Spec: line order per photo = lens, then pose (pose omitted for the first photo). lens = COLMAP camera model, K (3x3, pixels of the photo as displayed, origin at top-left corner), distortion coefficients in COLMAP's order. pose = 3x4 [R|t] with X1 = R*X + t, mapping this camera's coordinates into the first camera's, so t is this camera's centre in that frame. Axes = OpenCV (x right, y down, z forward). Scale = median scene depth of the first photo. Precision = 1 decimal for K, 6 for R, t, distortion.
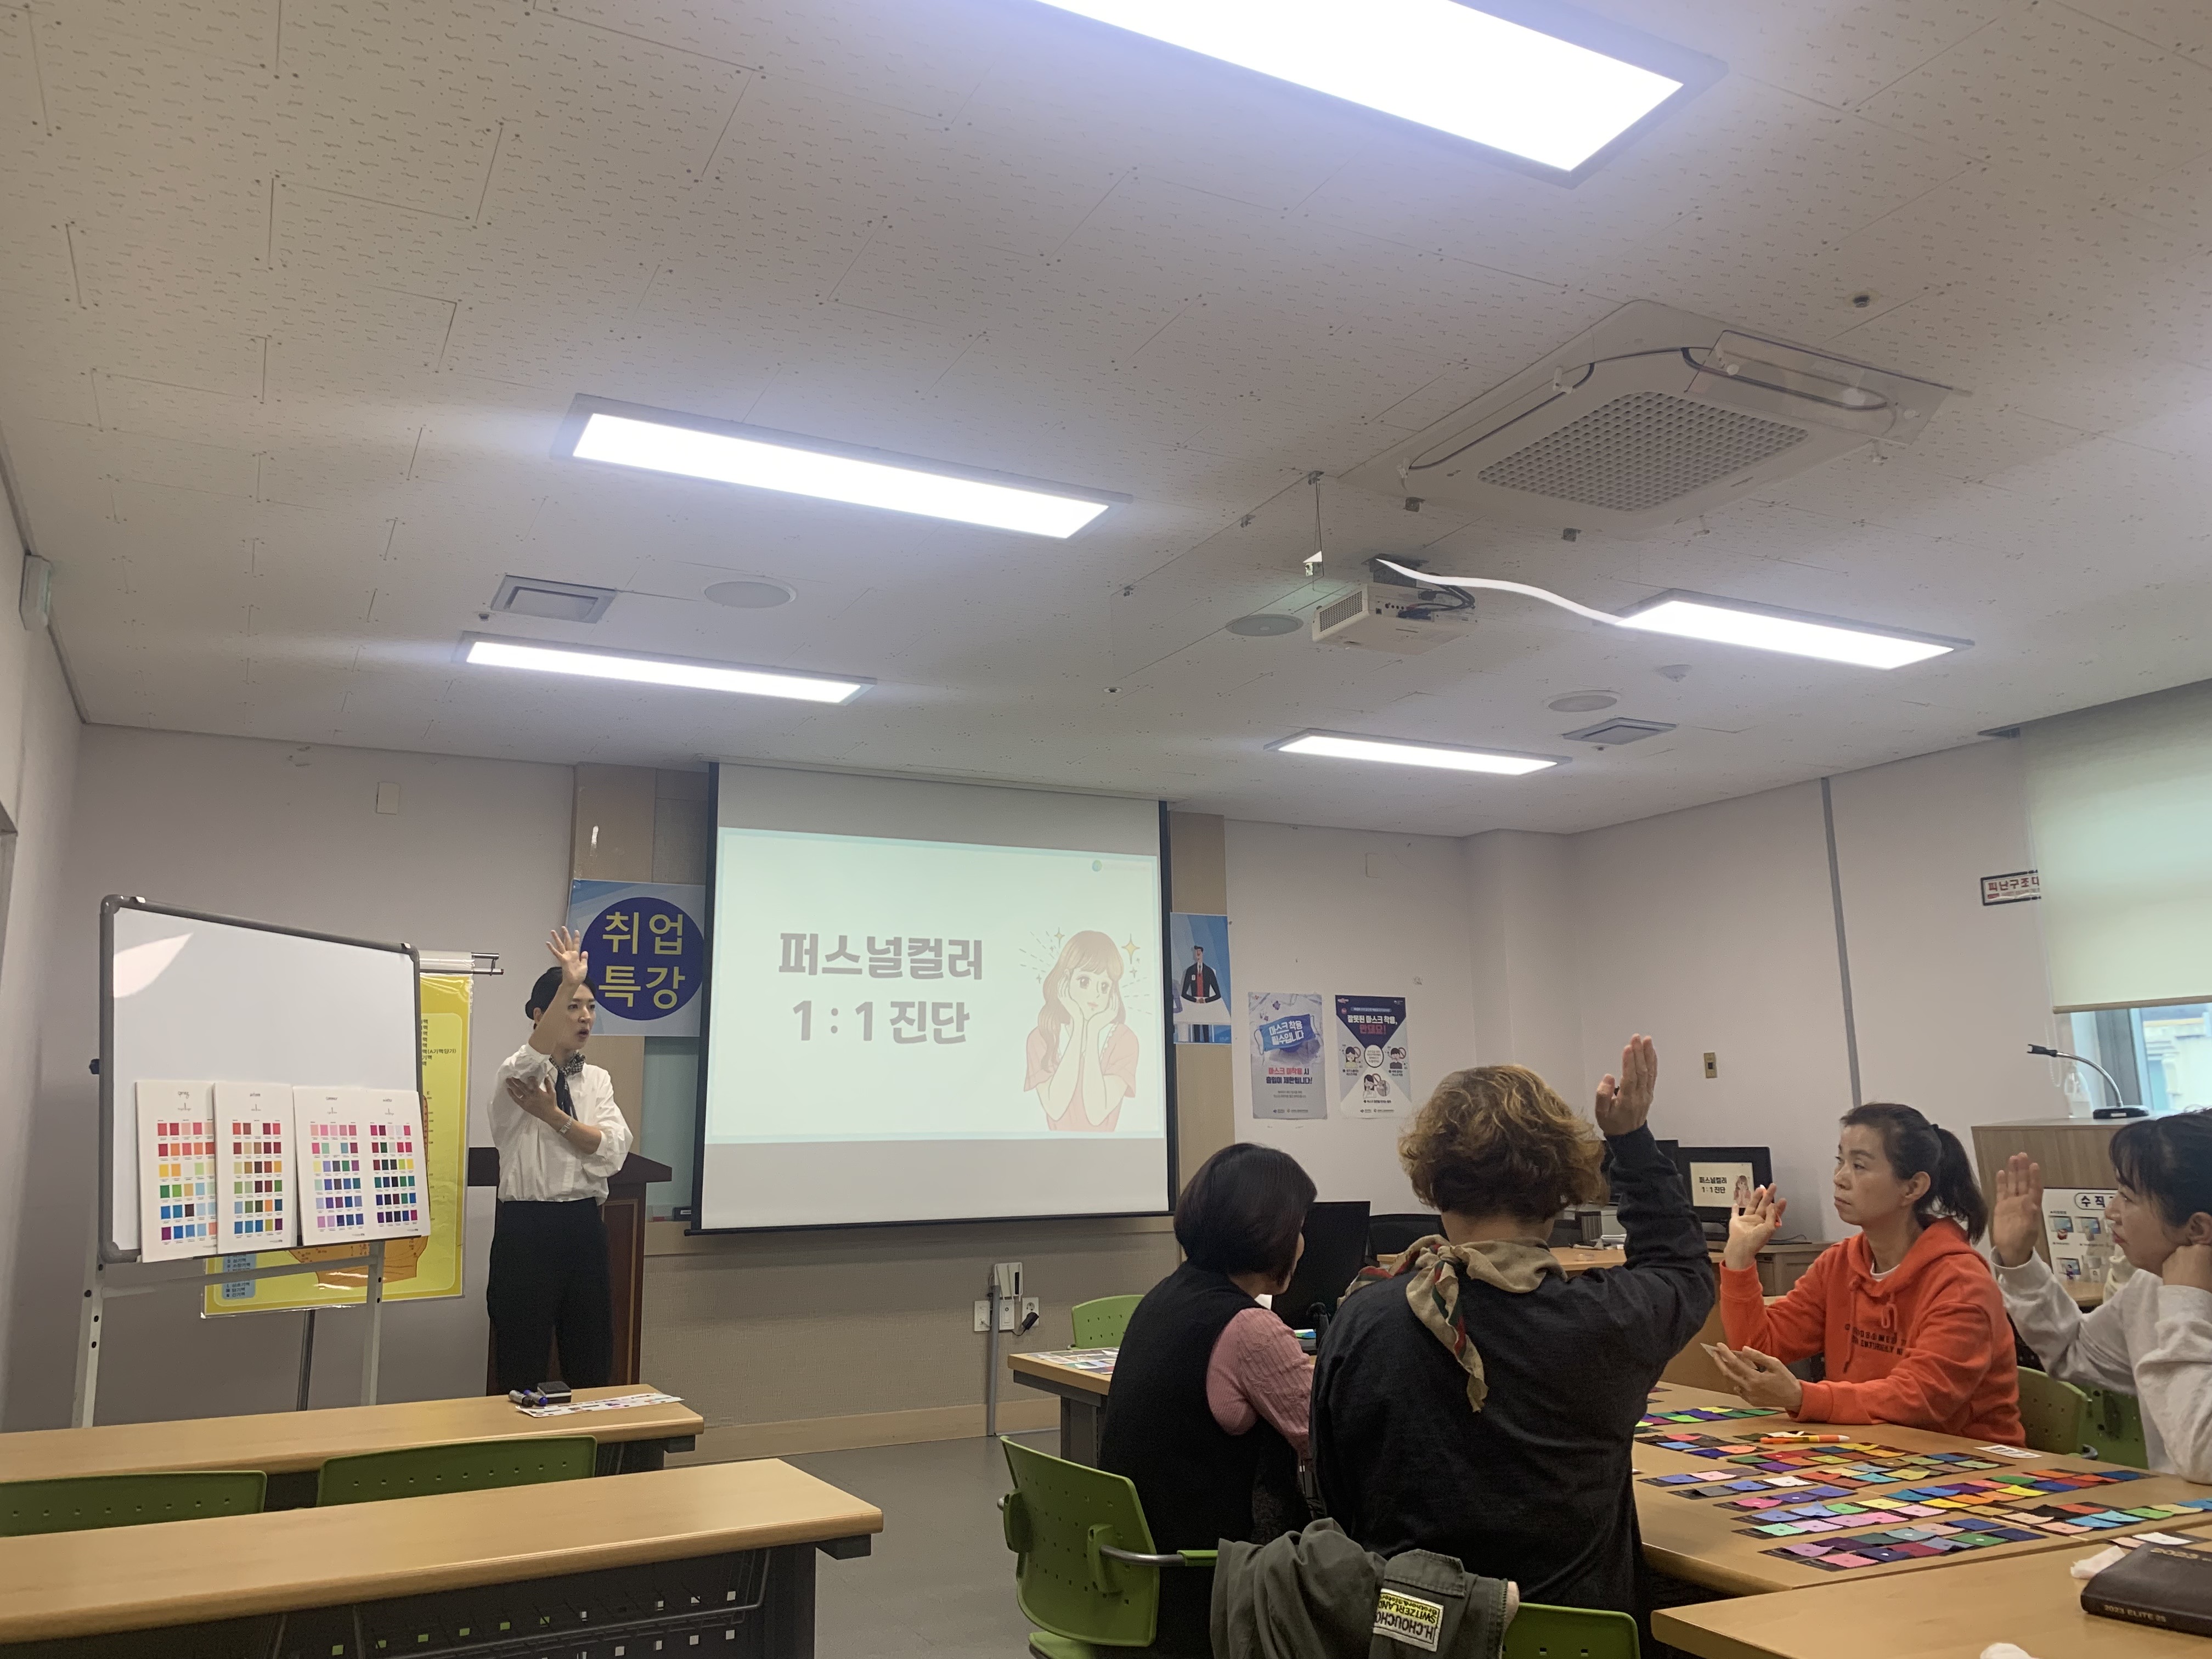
lens RADIAL K [[1679.1, 0, 1103.9], [0, 1679.1, 821.1], [0, 0, 1]] dist [0.059509, -0.048206]
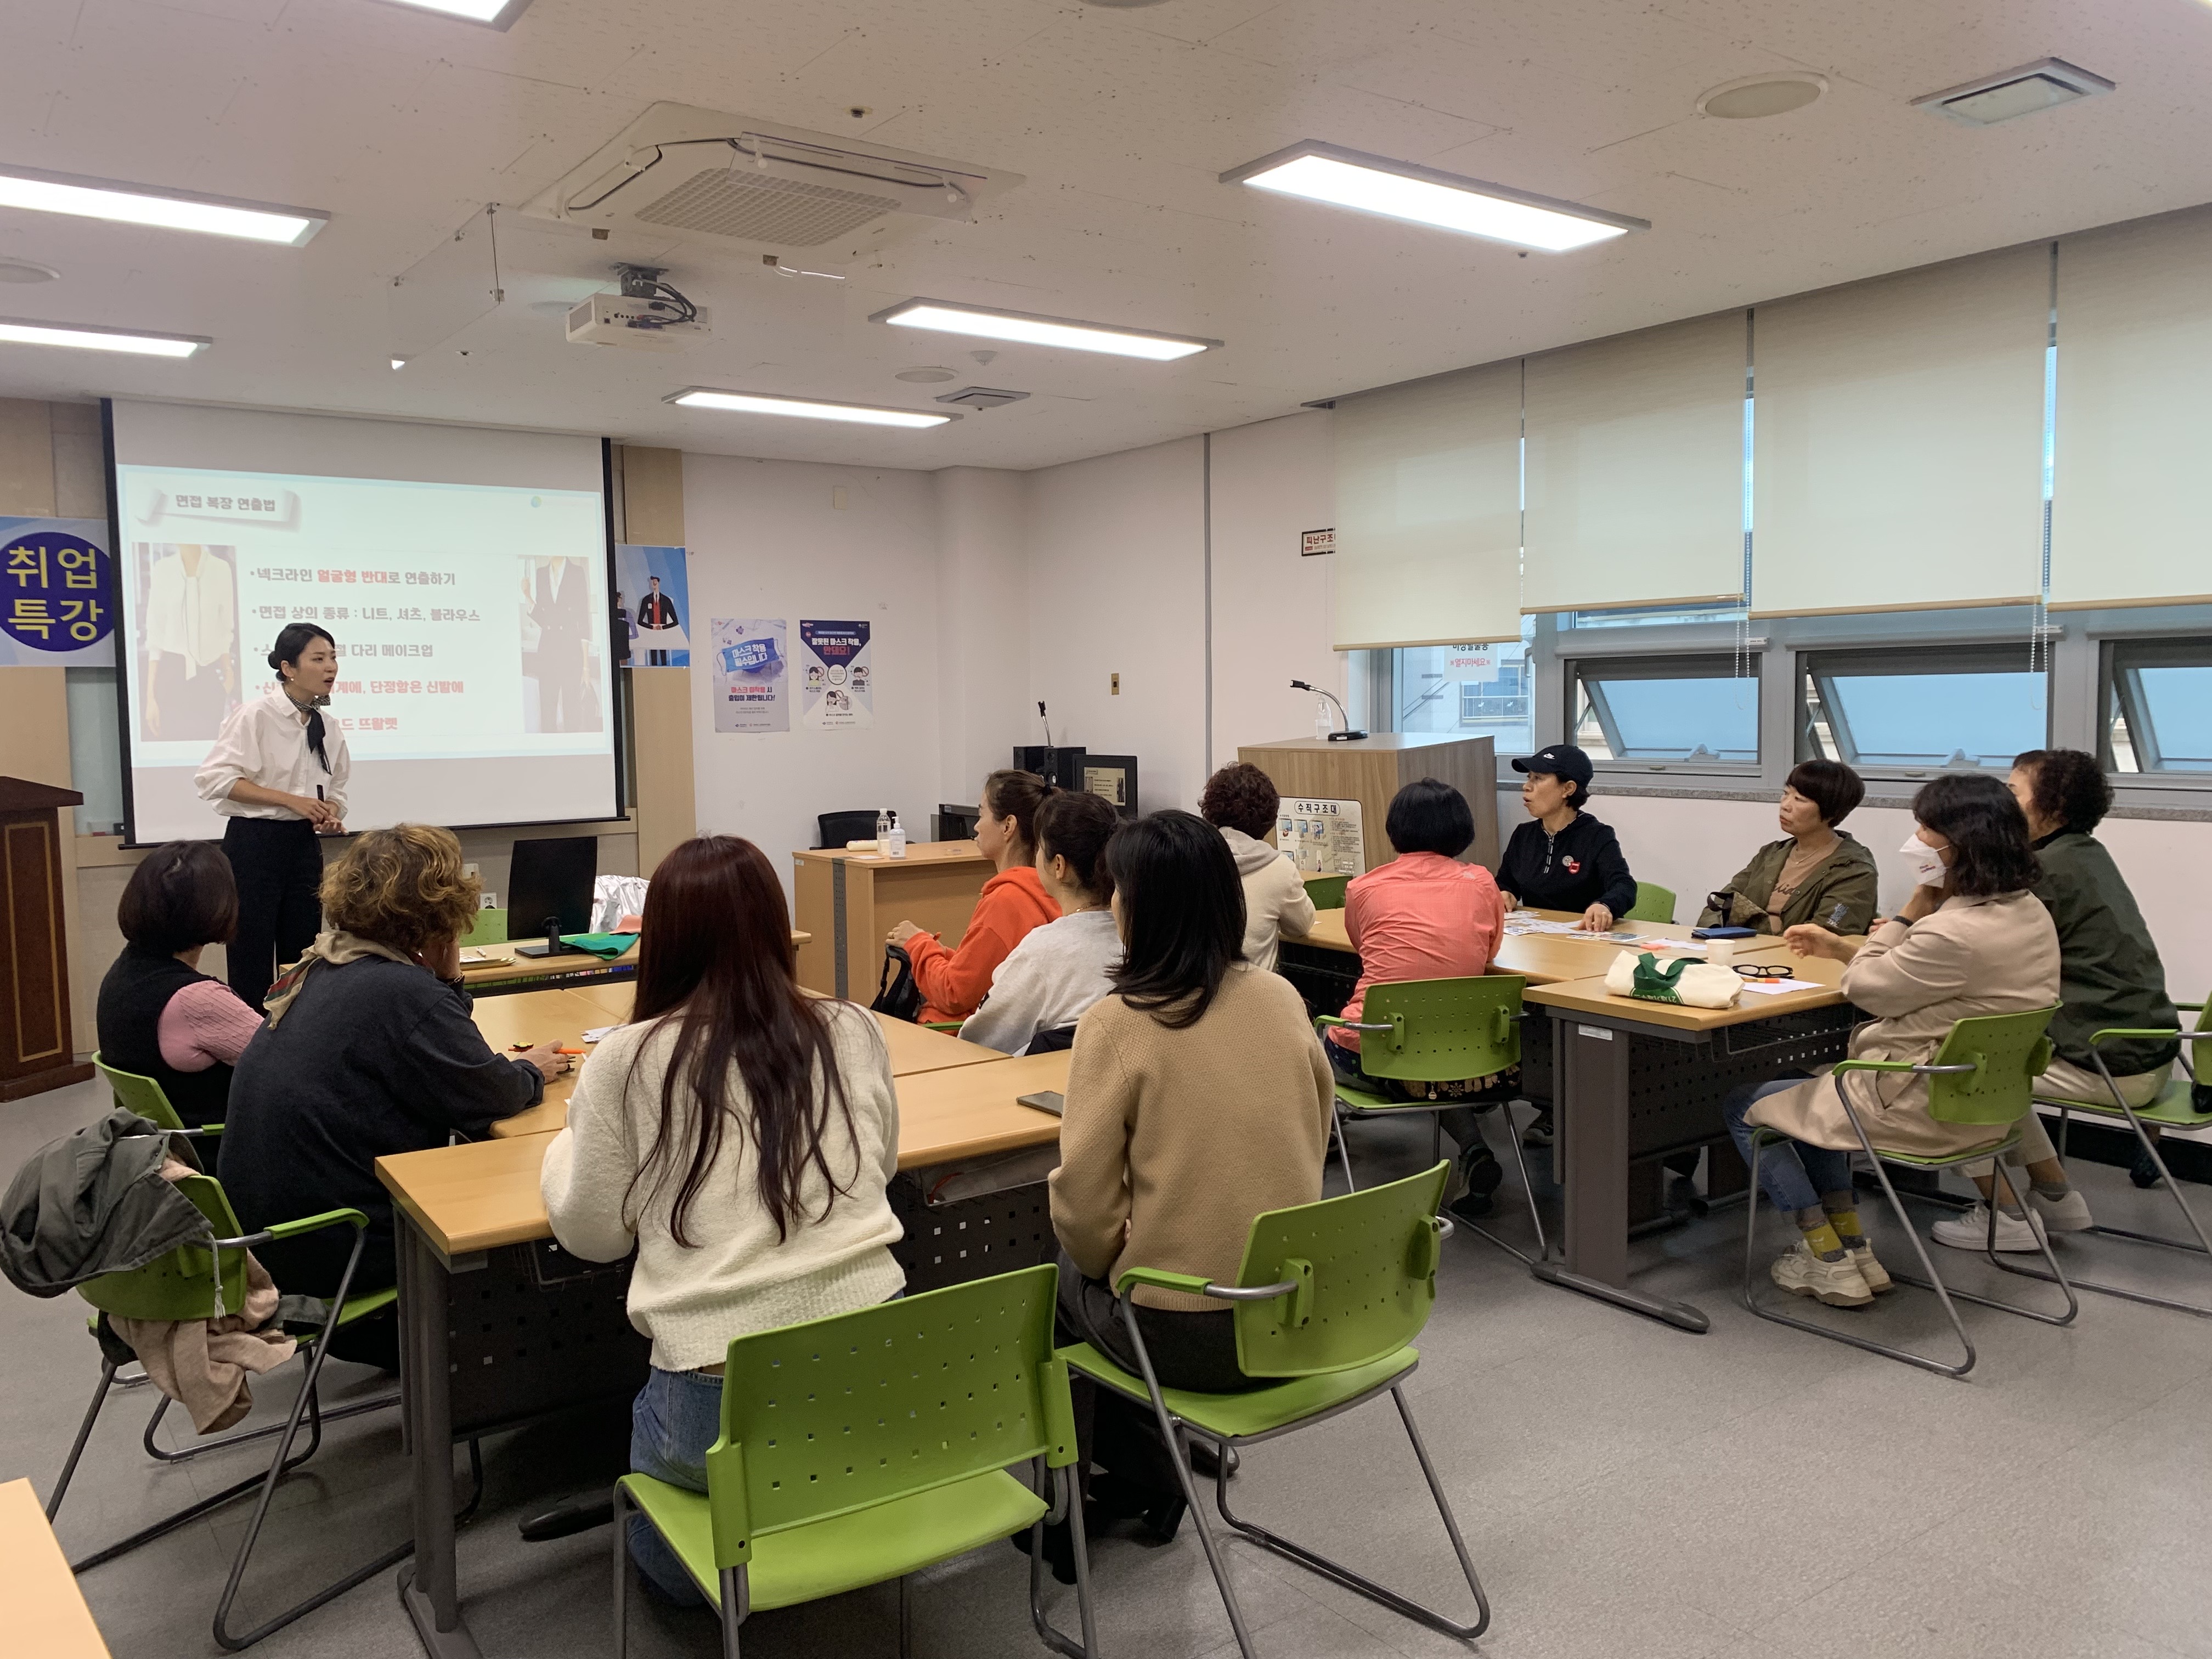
lens RADIAL K [[1679.1, 0, 1113.0], [0, 1679.1, 837.8], [0, 0, 1]] dist [0.059509, -0.048206]
pose [[0.988893, -0.015313, 0.147841, 0.186844], [-0.024455, 0.964359, 0.263463, -0.057258], [-0.146607, -0.264152, 0.953273, -0.121424]]
